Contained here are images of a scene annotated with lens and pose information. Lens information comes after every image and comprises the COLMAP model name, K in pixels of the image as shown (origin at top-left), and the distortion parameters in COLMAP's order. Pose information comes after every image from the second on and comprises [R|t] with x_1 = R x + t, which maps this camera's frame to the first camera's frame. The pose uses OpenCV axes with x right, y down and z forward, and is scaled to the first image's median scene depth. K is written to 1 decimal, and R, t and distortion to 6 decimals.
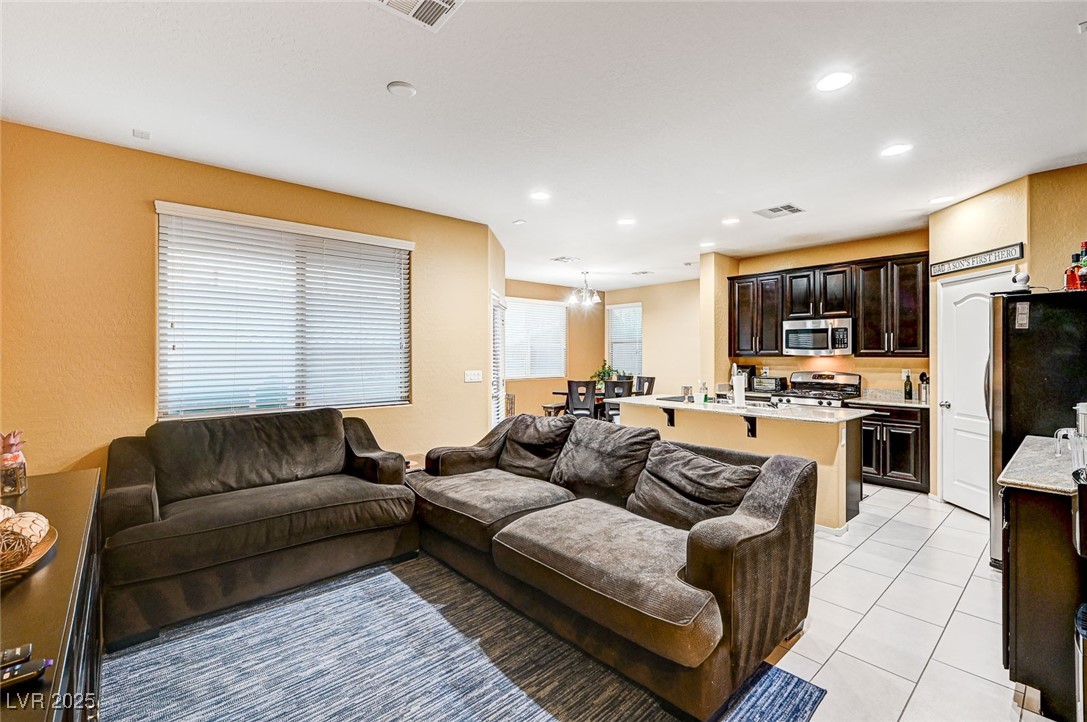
lens RADIAL K [[438.6, 0, 542.4], [0, 438.6, 355.2], [0, 0, 1]] dist [-0.016508, -0.000059]
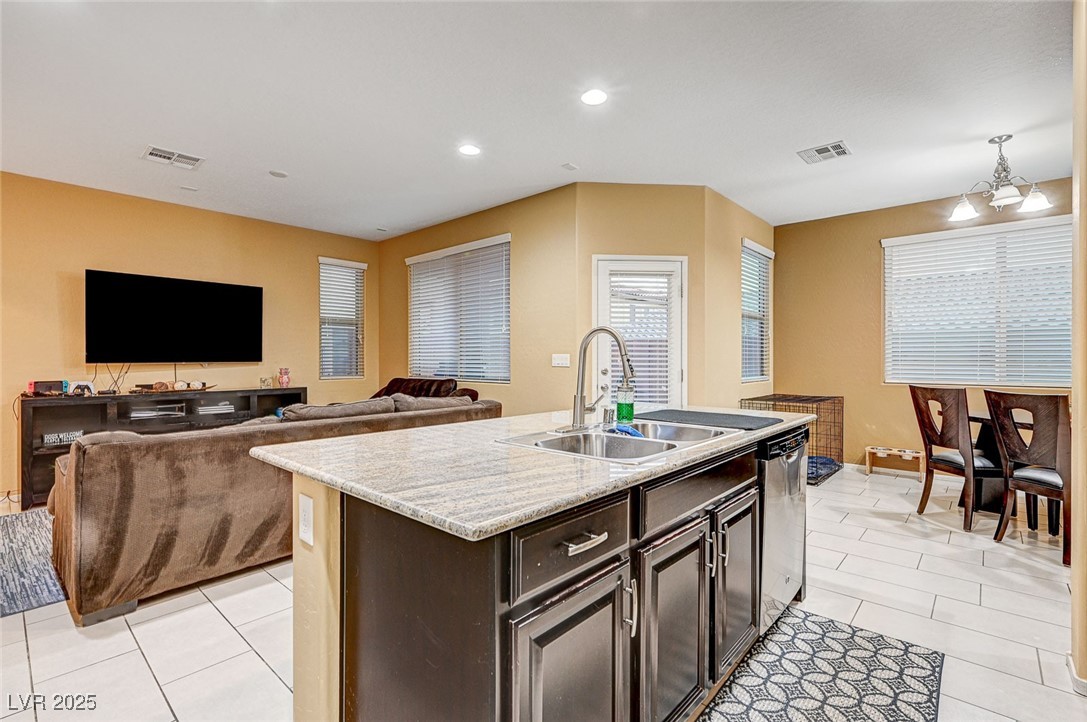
lens RADIAL K [[494.3, 0, 543.5], [0, 494.3, 361.0], [0, 0, 1]] dist [0.002705, 0.000872]
pose [[0.169454, 0.006061, -0.985519, 1.166798], [-0.004228, 0.999976, 0.005423, 0.061661], [0.985529, 0.003248, 0.169475, 1.119249]]
